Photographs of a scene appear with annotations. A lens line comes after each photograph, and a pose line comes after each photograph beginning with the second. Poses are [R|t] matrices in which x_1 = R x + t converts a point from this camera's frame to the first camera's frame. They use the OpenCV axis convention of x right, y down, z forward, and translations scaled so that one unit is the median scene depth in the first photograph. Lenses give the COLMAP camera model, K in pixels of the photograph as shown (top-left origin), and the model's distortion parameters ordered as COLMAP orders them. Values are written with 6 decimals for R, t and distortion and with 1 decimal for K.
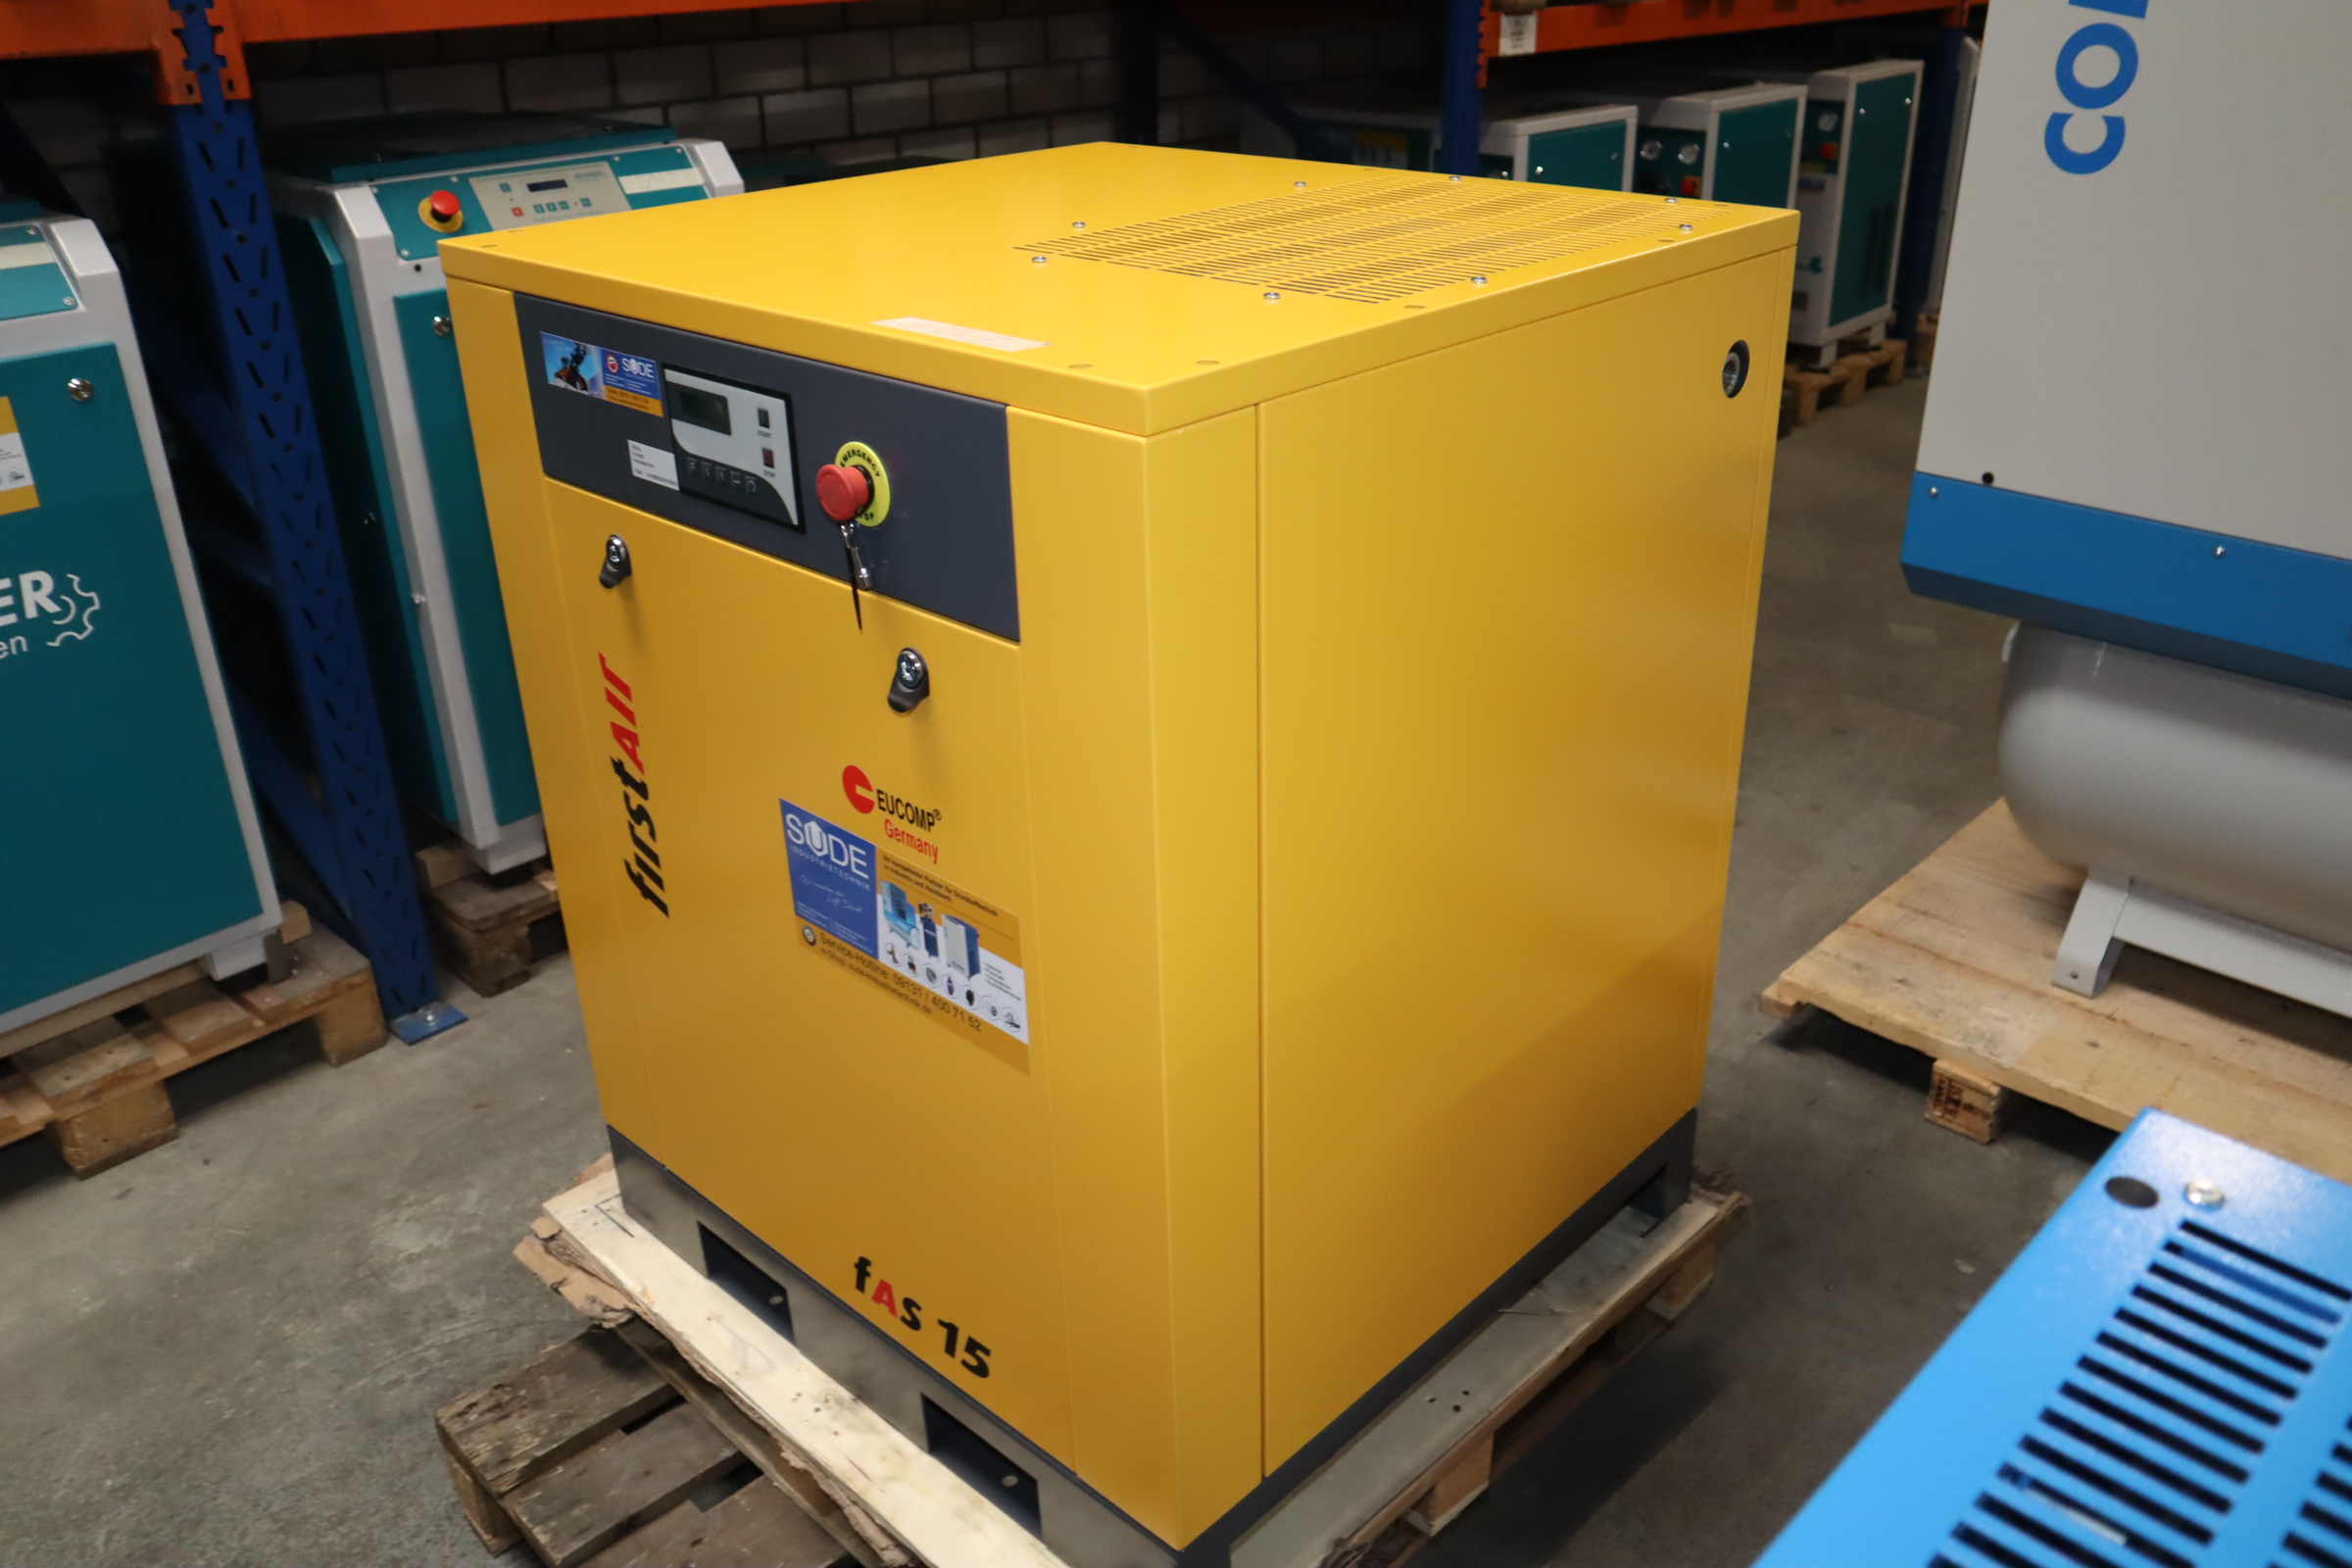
lens RADIAL K [[1887.1, 0, 1171.4], [0, 1887.1, 775.2], [0, 0, 1]] dist [-0.119441, 0.098391]
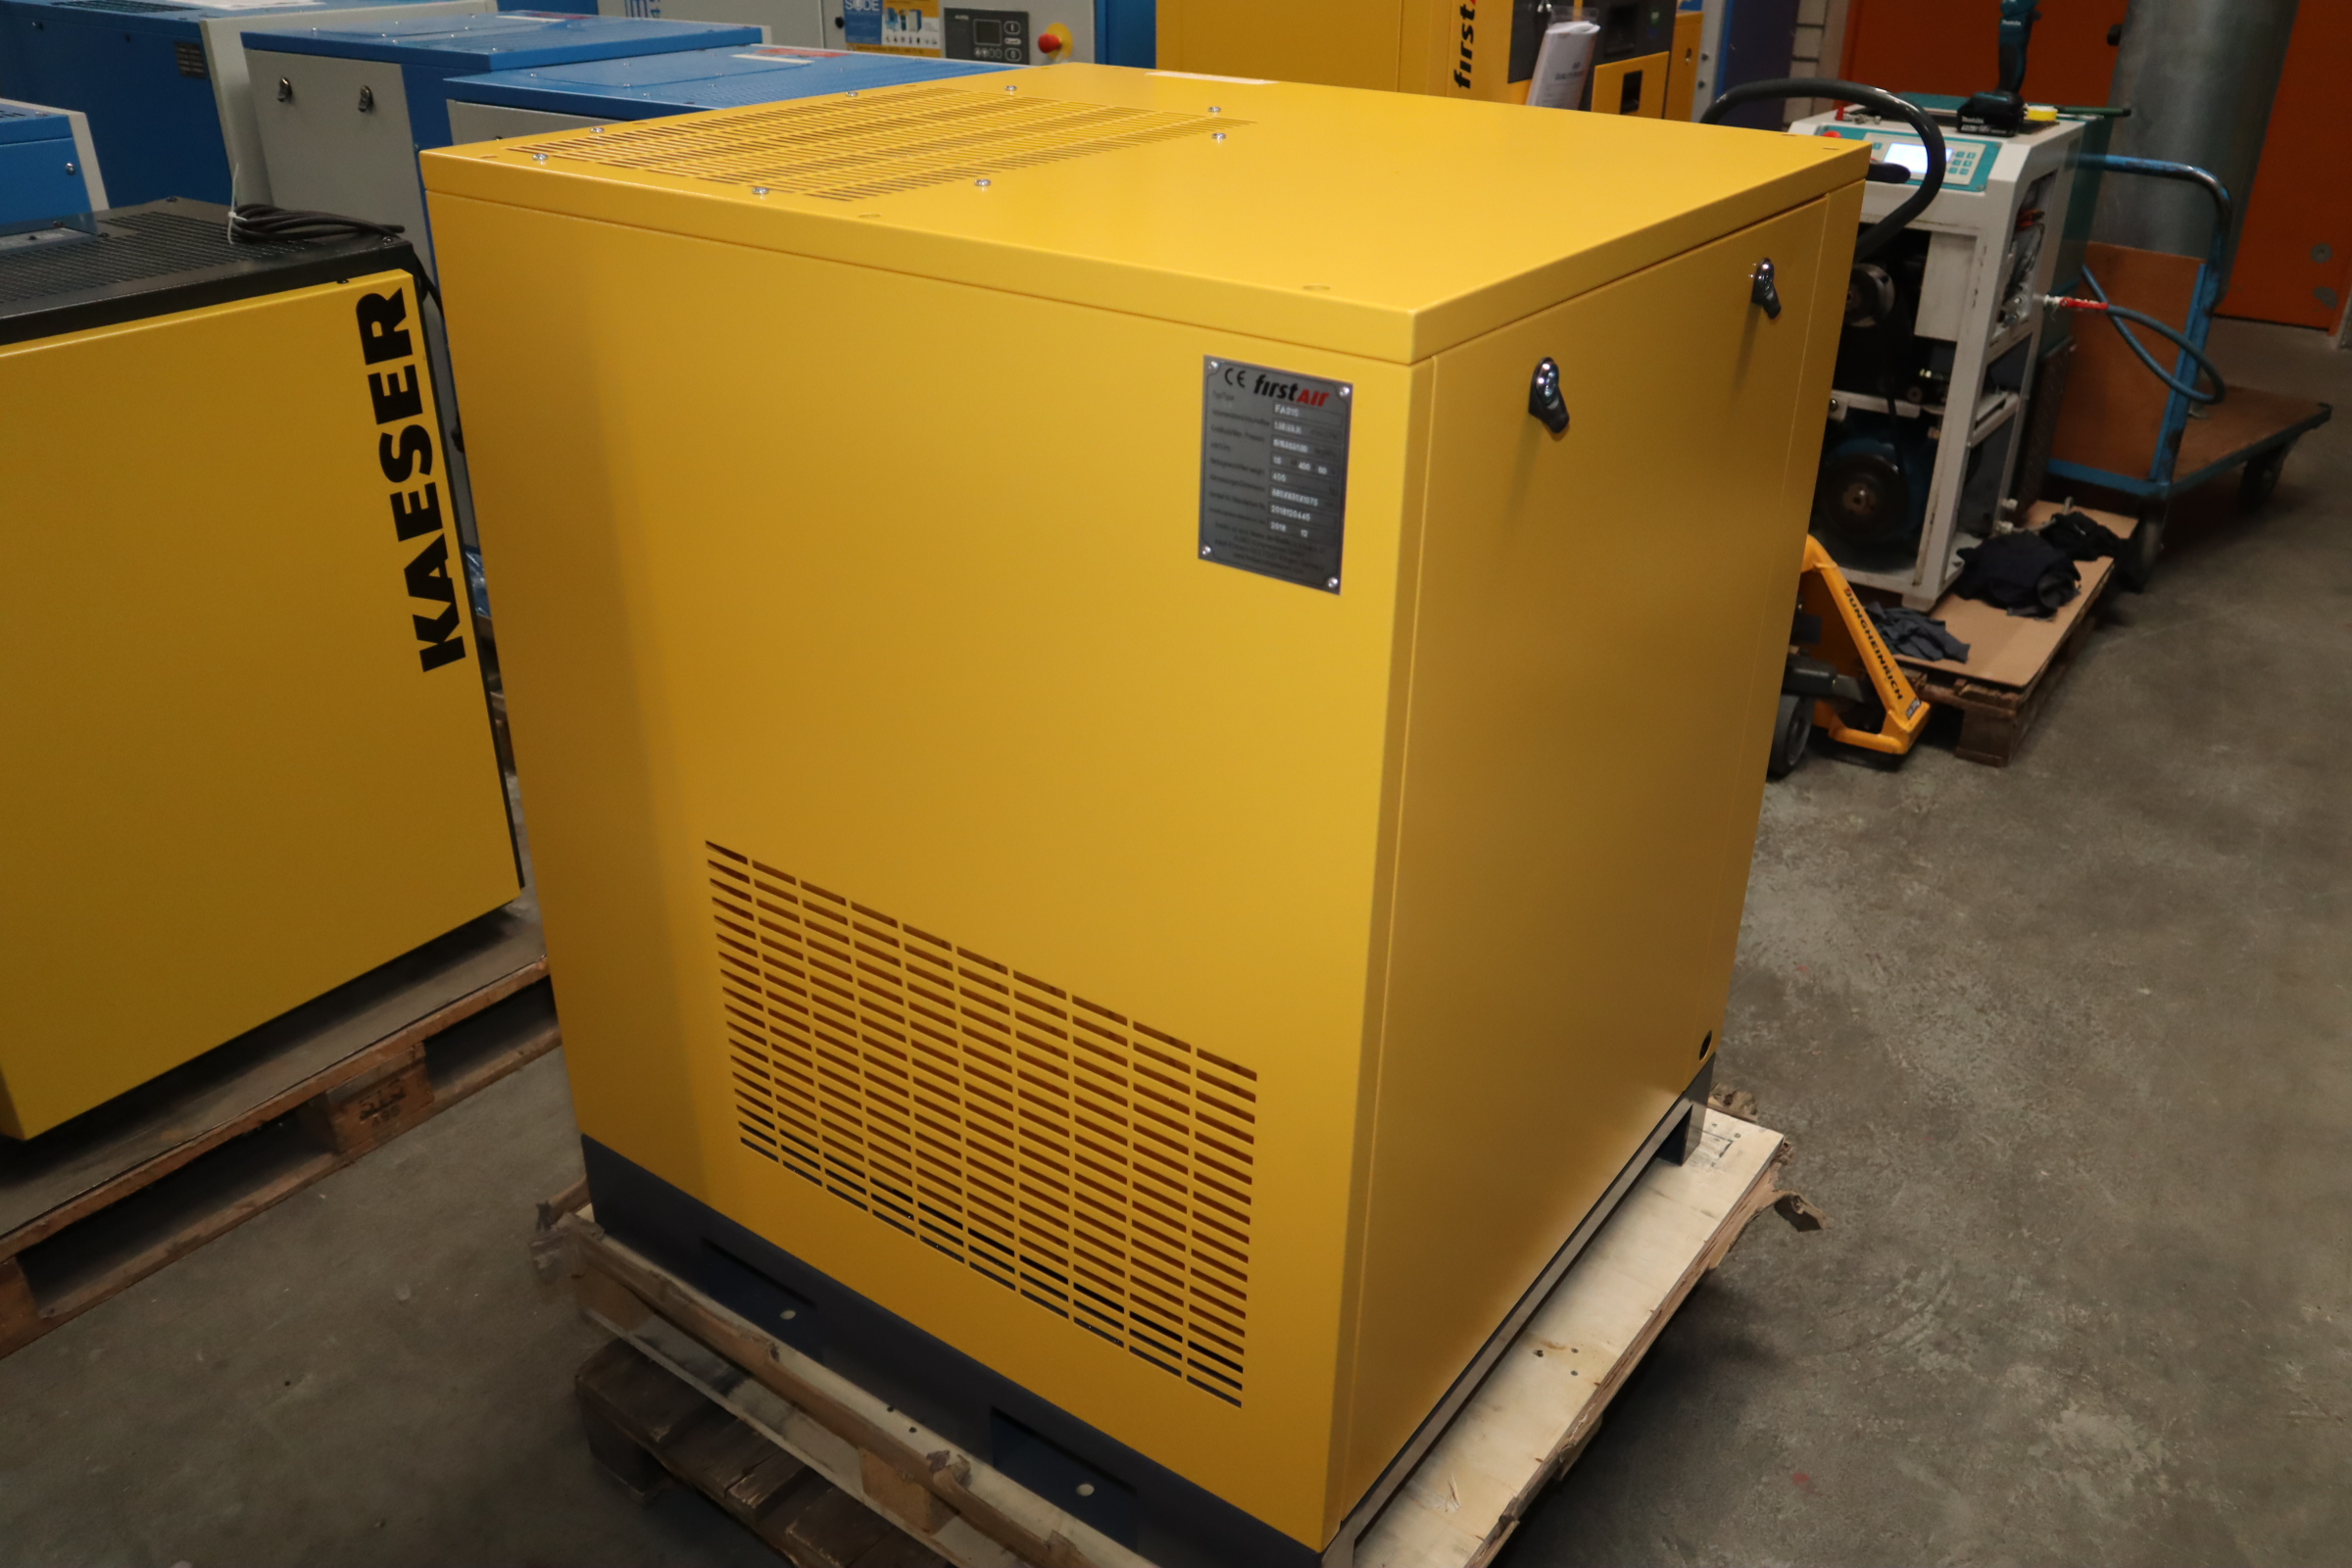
lens RADIAL K [[1887.1, 0, 1171.4], [0, 1887.1, 775.2], [0, 0, 1]] dist [-0.119441, 0.098391]
pose [[-0.990280, 0.069524, -0.120468, 0.123682], [-0.052348, 0.616138, 0.785897, -0.900317], [0.128864, 0.784564, -0.606509, 1.972843]]
